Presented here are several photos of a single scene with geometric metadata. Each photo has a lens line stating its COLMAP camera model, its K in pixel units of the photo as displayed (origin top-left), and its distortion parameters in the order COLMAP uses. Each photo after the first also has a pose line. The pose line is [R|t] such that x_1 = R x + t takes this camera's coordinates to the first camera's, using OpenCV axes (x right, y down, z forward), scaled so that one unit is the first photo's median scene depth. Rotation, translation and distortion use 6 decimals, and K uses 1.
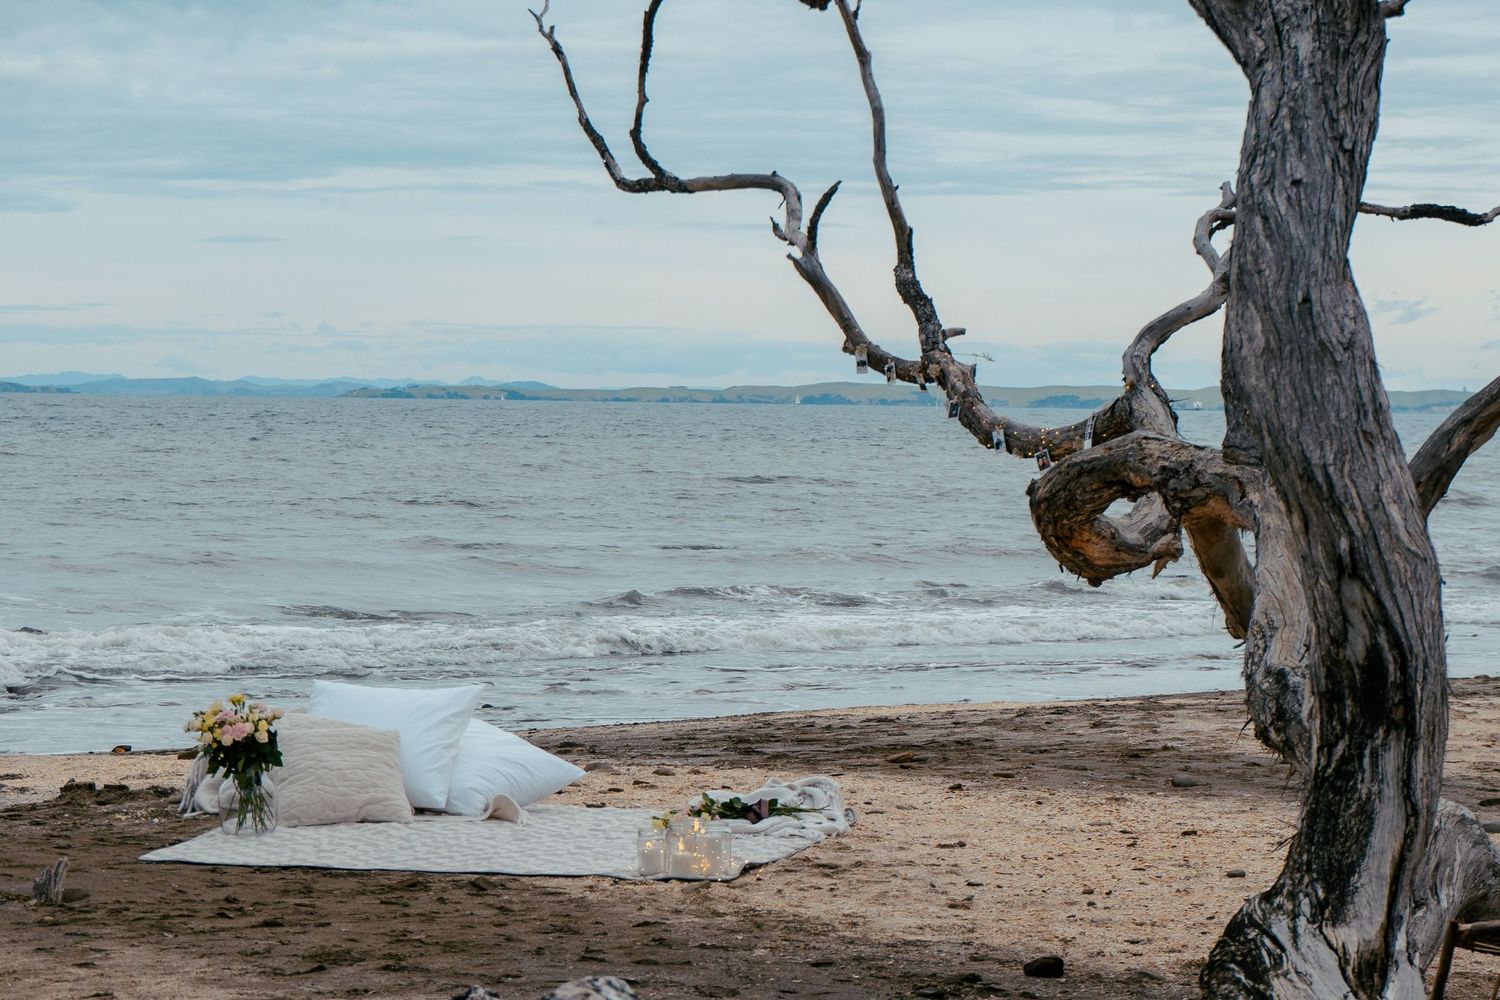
lens RADIAL K [[4429.2, 0, 750.6], [0, 4429.2, 496.2], [0, 0, 1]] dist [0.009165, 0.000000]
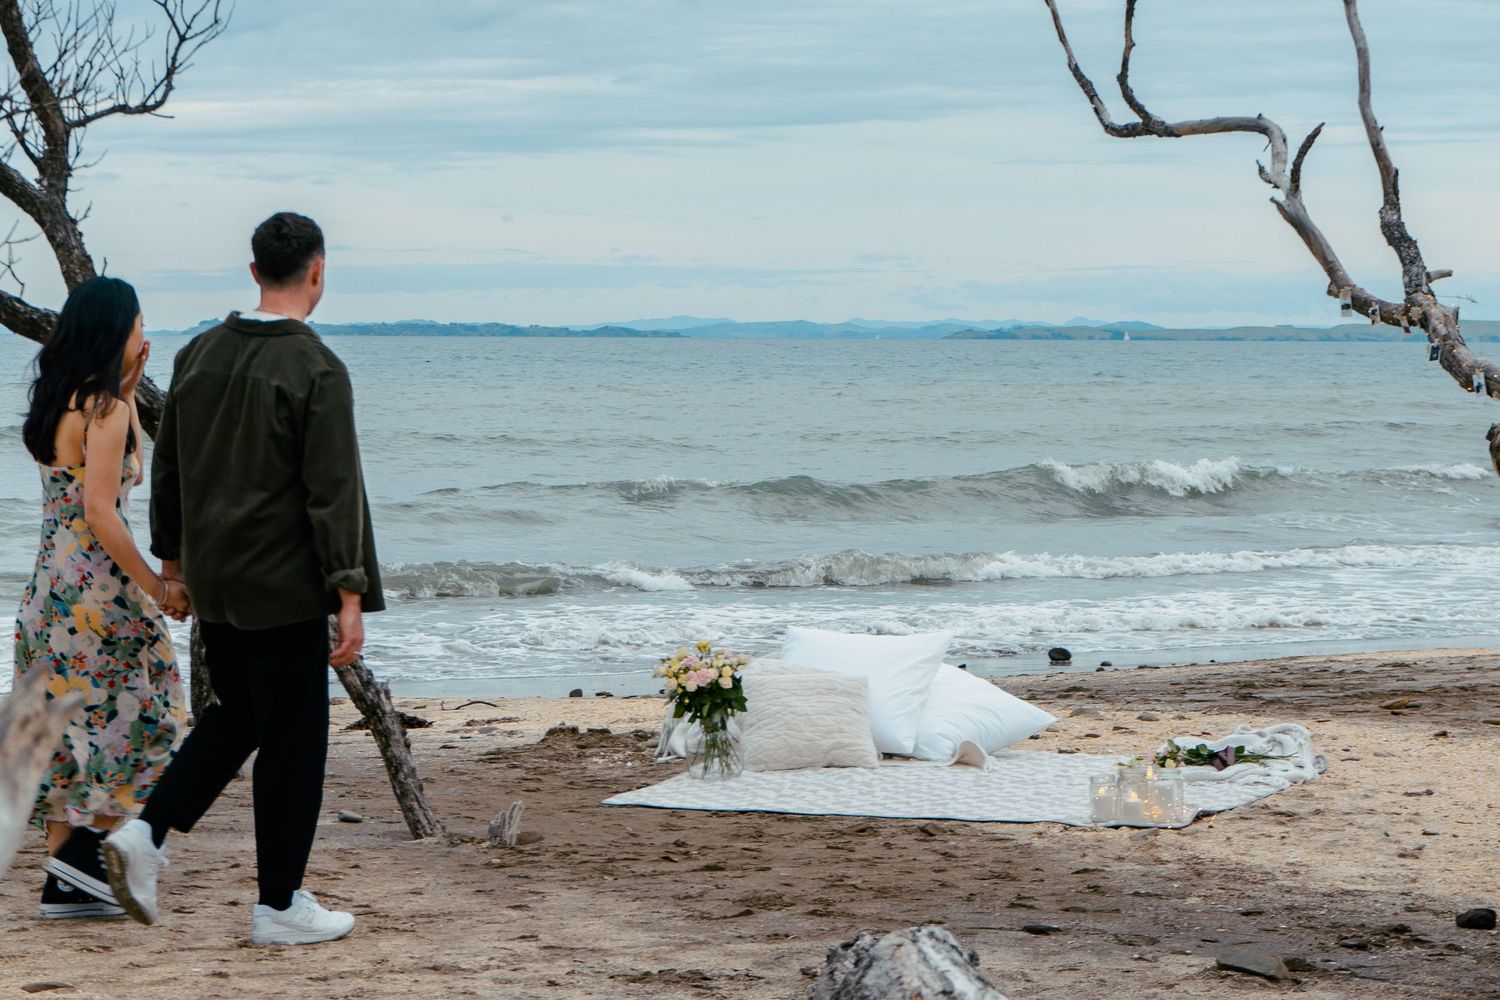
lens RADIAL K [[4417.2, 0, 742.8], [0, 4417.2, 505.2], [0, 0, 1]] dist [0.038523, 0.000000]
pose [[0.990267, -0.003382, -0.139137, 0.032972], [0.005543, 0.999870, 0.015149, -0.001465], [0.139068, -0.015773, 0.990157, 0.000688]]
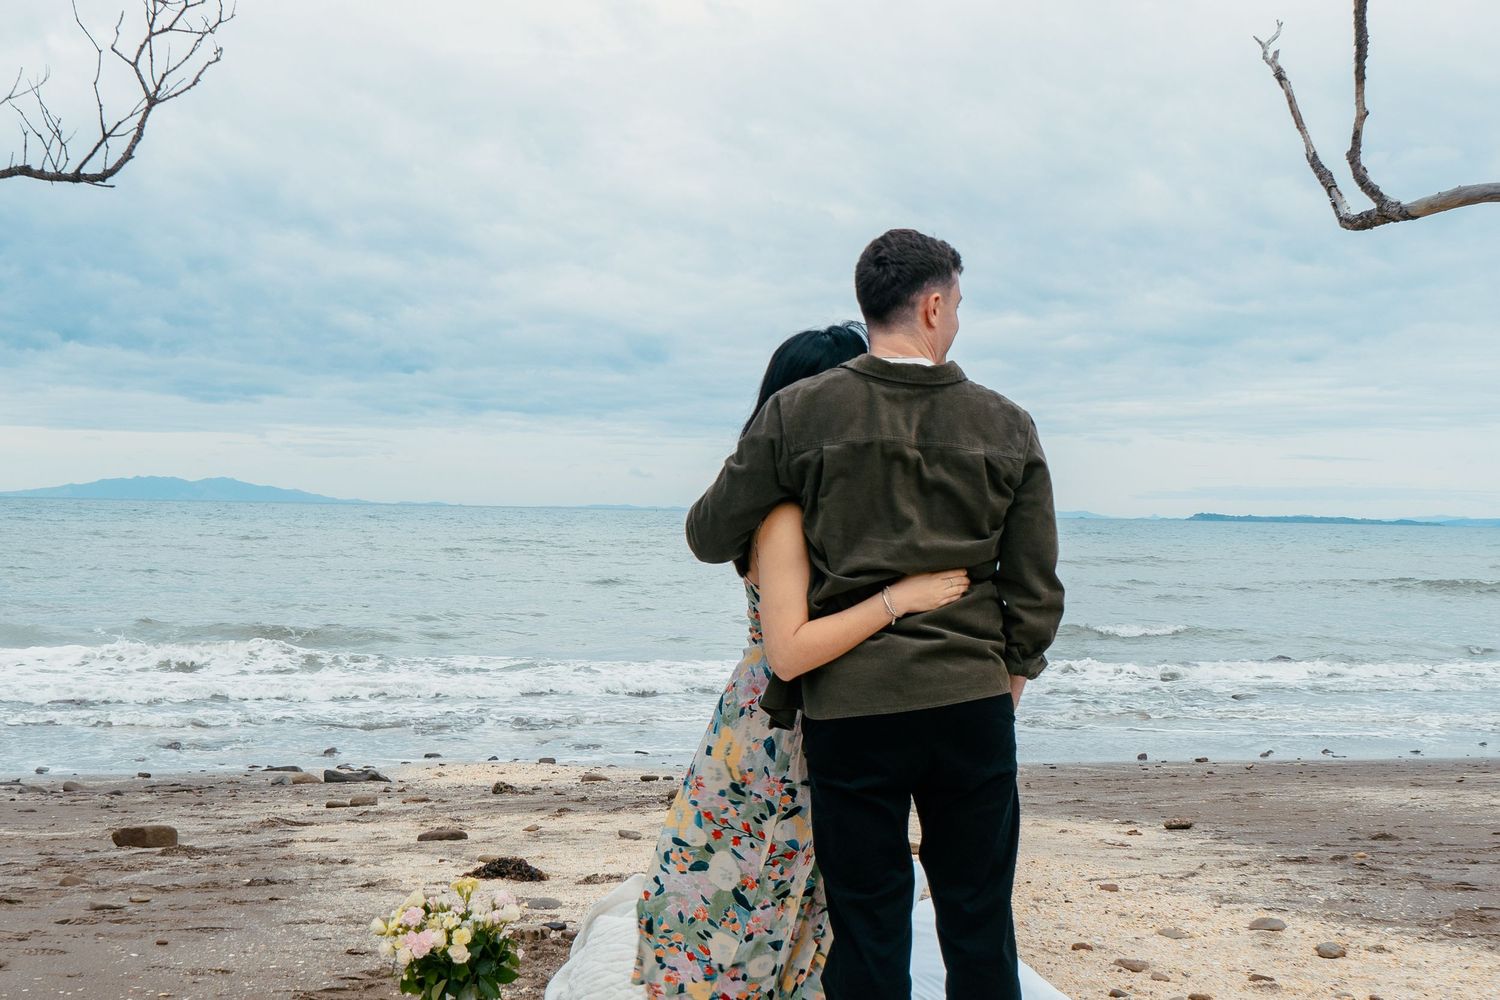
lens RADIAL K [[2075.9, 0, 727.0], [0, 2075.9, 564.2], [0, 0, 1]] dist [-0.037016, 0.000000]
pose [[0.881971, 0.017467, -0.470980, 0.064809], [-0.019548, 0.999809, 0.000473, -0.003792], [0.470898, 0.008790, 0.882144, 0.722065]]
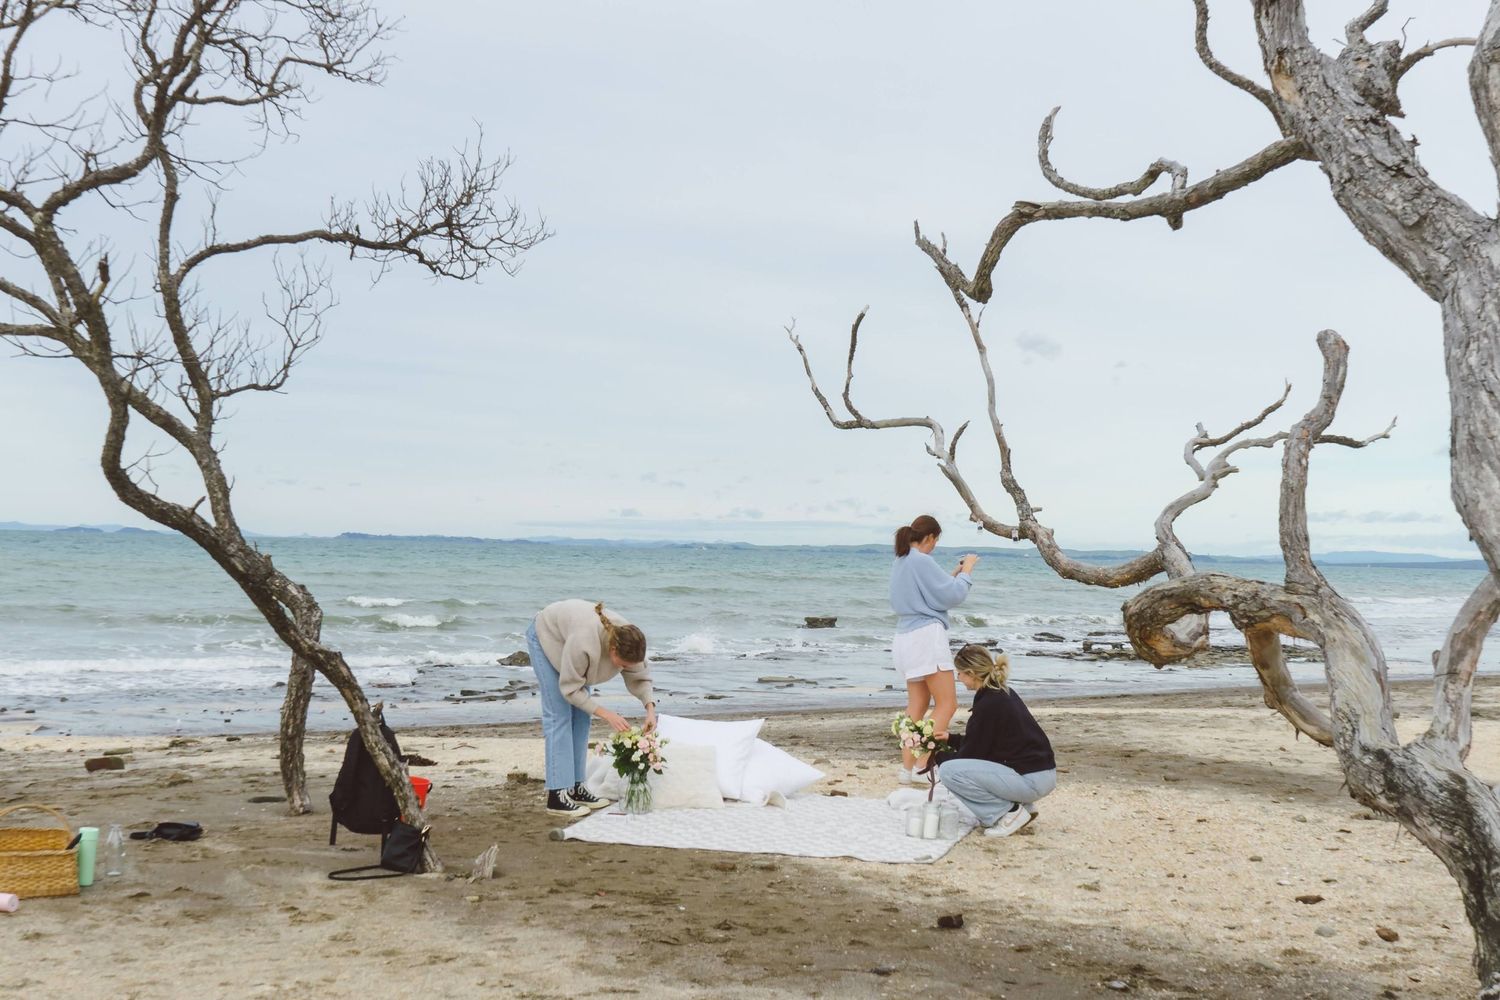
lens RADIAL K [[1855.9, 0, 738.6], [0, 1855.9, 490.6], [0, 0, 1]] dist [-0.039604, 0.000000]
pose [[0.998620, 0.010413, -0.051472, -0.035915], [-0.013182, 0.998468, -0.053741, -0.005249], [0.050834, 0.054345, 0.997227, 0.322879]]
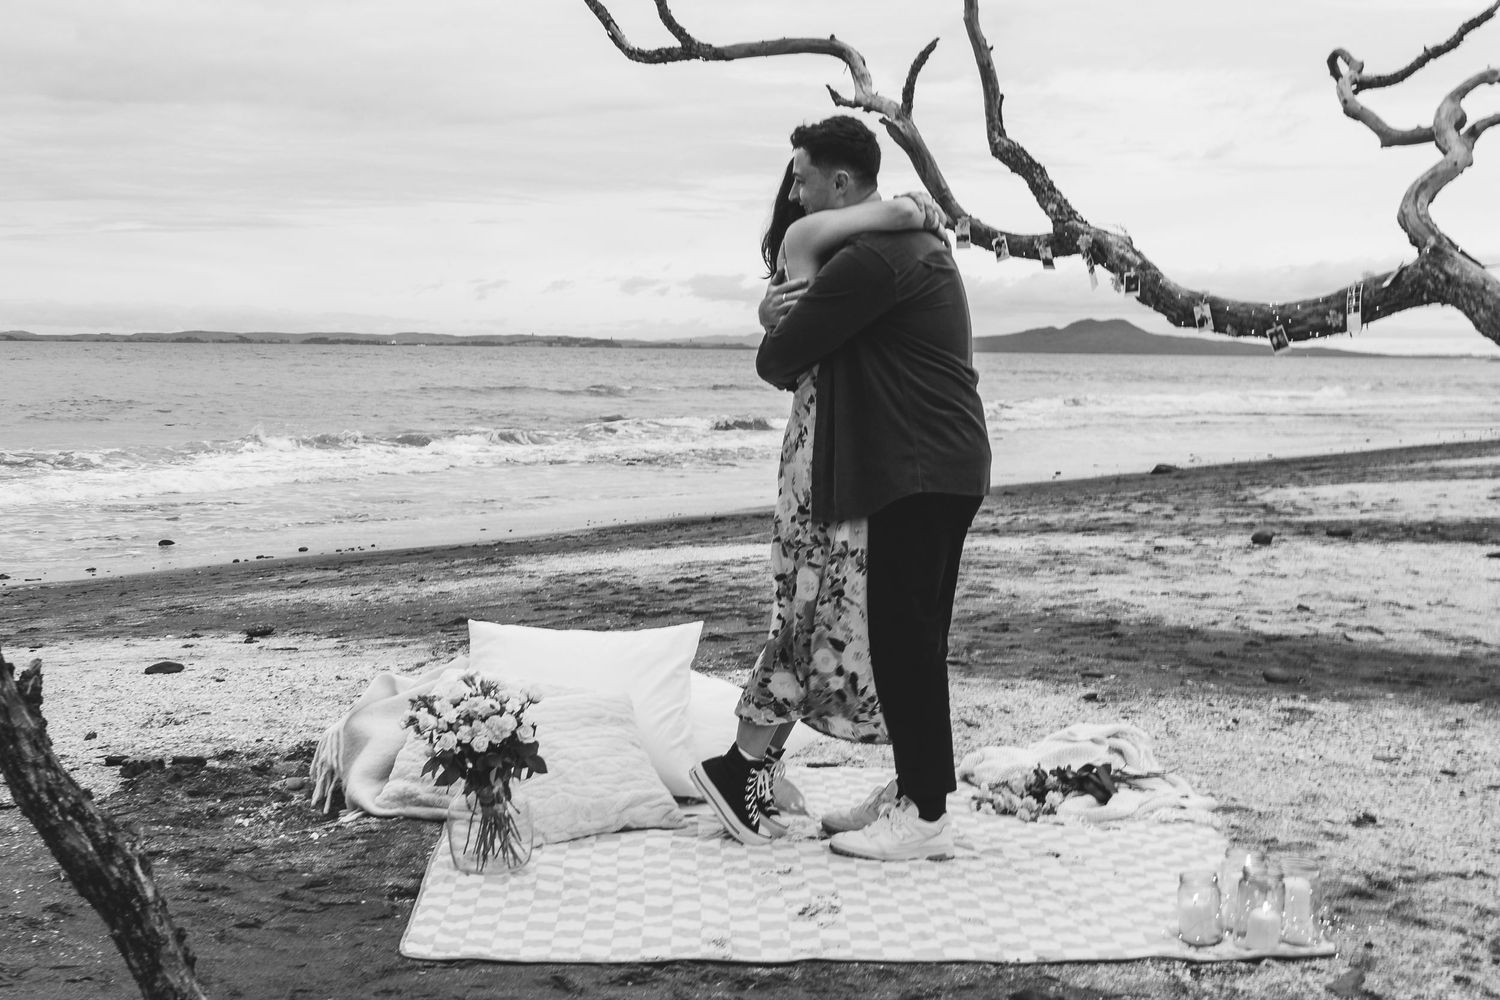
lens RADIAL K [[2278.8, 0, 747.2], [0, 2278.8, 502.0], [0, 0, 1]] dist [0.015099, 0.000000]
pose [[0.965562, -0.019943, 0.259408, -0.162053], [0.007321, 0.998746, 0.049535, 0.001084], [-0.260070, -0.045930, 0.964497, 0.628794]]
